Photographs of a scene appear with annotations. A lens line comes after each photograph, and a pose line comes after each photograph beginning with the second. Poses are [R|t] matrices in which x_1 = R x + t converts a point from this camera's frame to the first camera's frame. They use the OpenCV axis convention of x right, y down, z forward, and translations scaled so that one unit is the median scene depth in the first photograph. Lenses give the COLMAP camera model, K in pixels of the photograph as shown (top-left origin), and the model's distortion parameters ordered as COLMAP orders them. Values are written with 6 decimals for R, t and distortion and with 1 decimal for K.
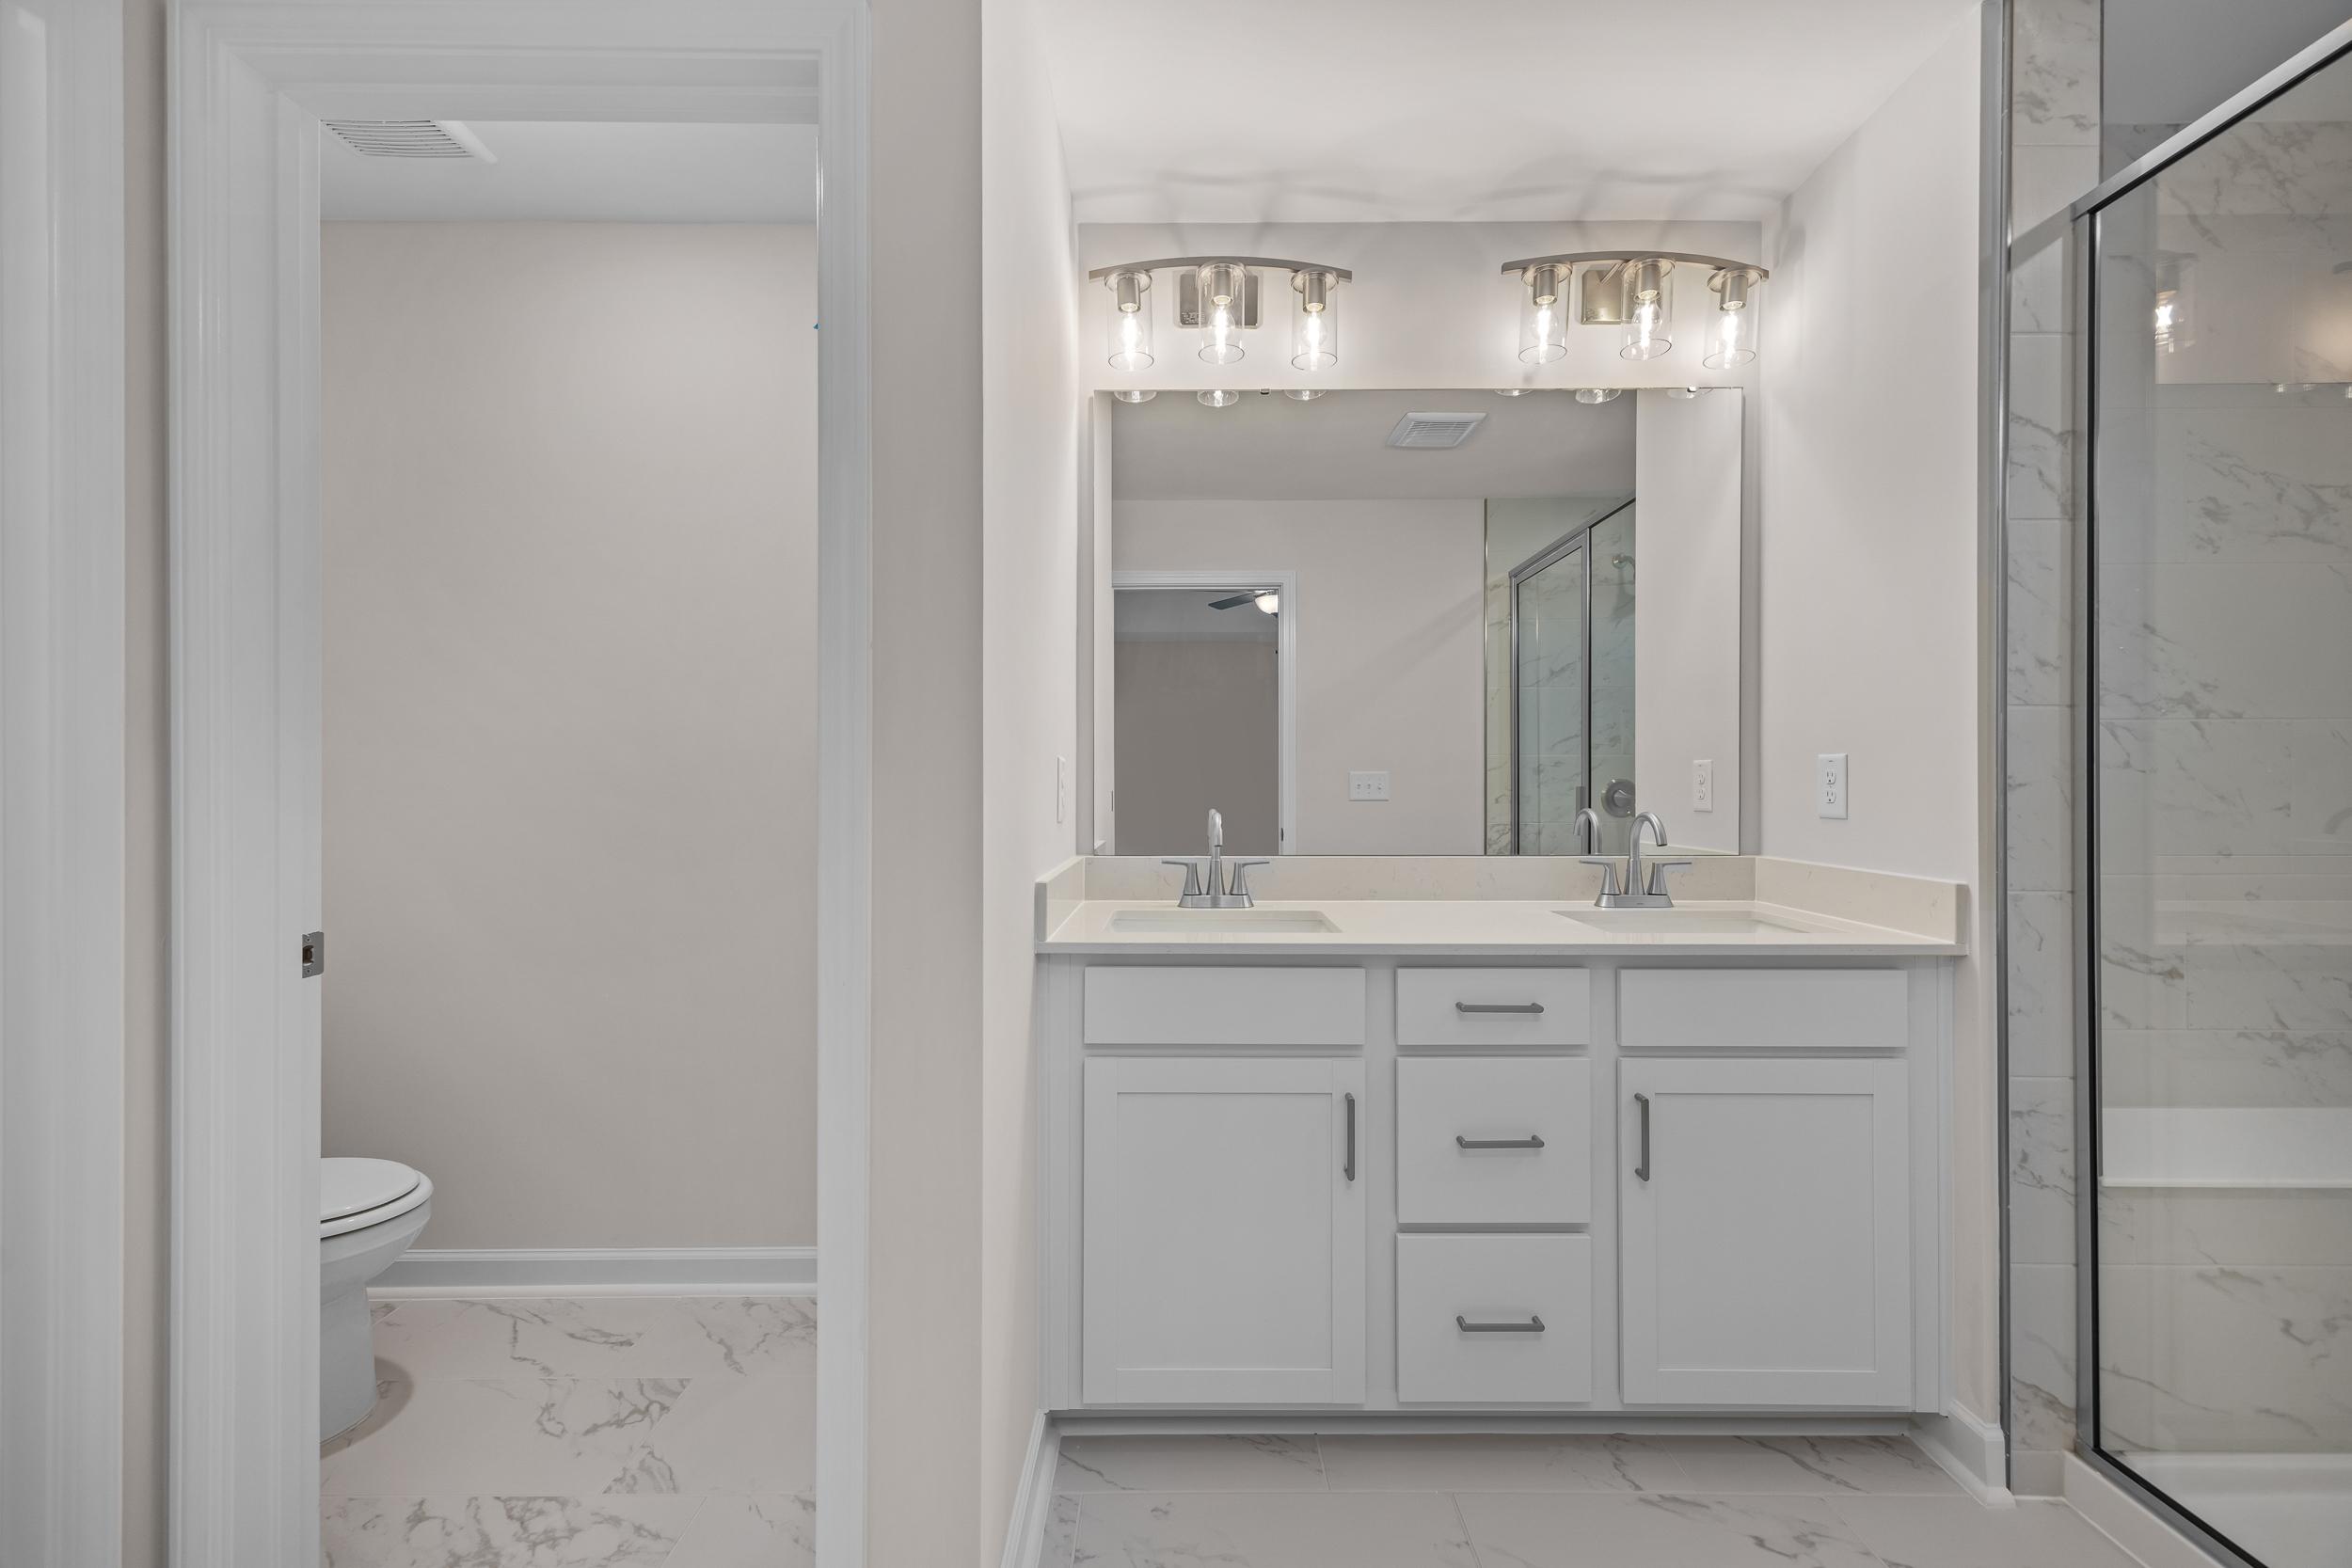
lens RADIAL K [[927.0, 0, 1176.0], [0, 927.0, 784.0], [0, 0, 1]] dist [-0.001265, -0.000134]
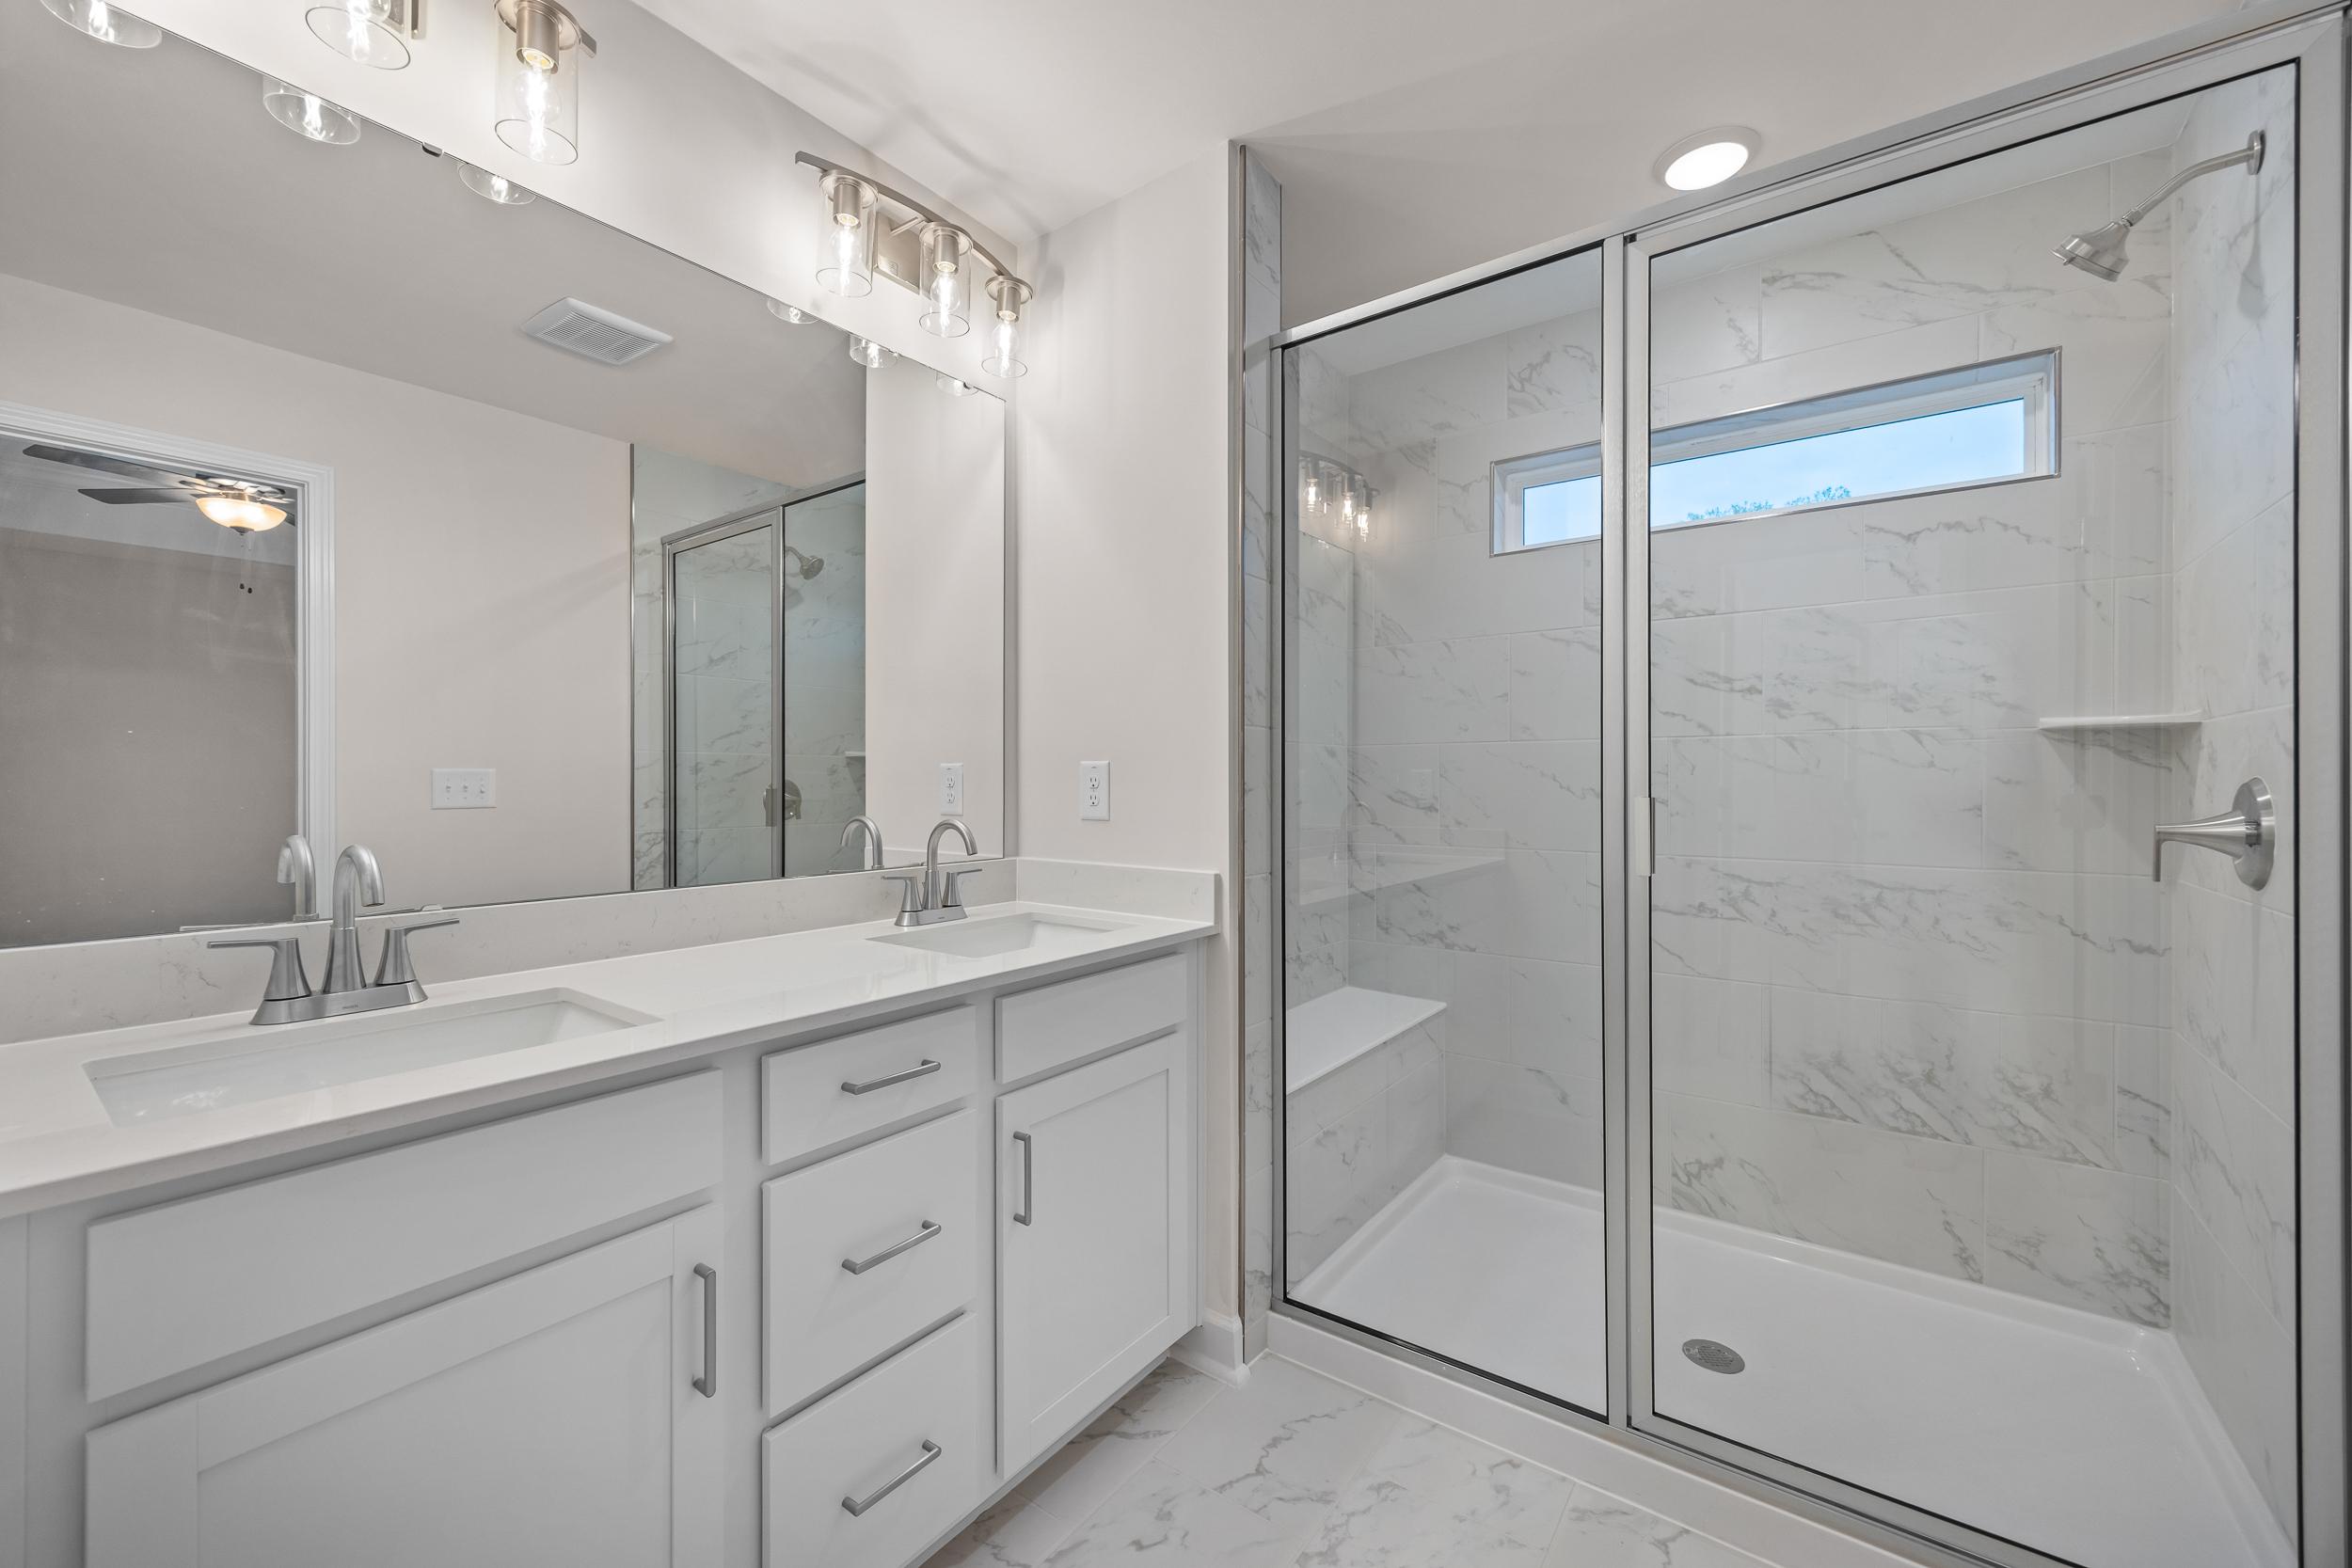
lens RADIAL K [[927.0, 0, 1176.0], [0, 927.0, 784.0], [0, 0, 1]] dist [-0.001265, -0.000134]
pose [[0.598159, -0.001778, 0.801376, -0.114397], [-0.000242, 0.999997, 0.002399, -0.008377], [-0.801378, -0.001629, 0.598156, 0.278209]]
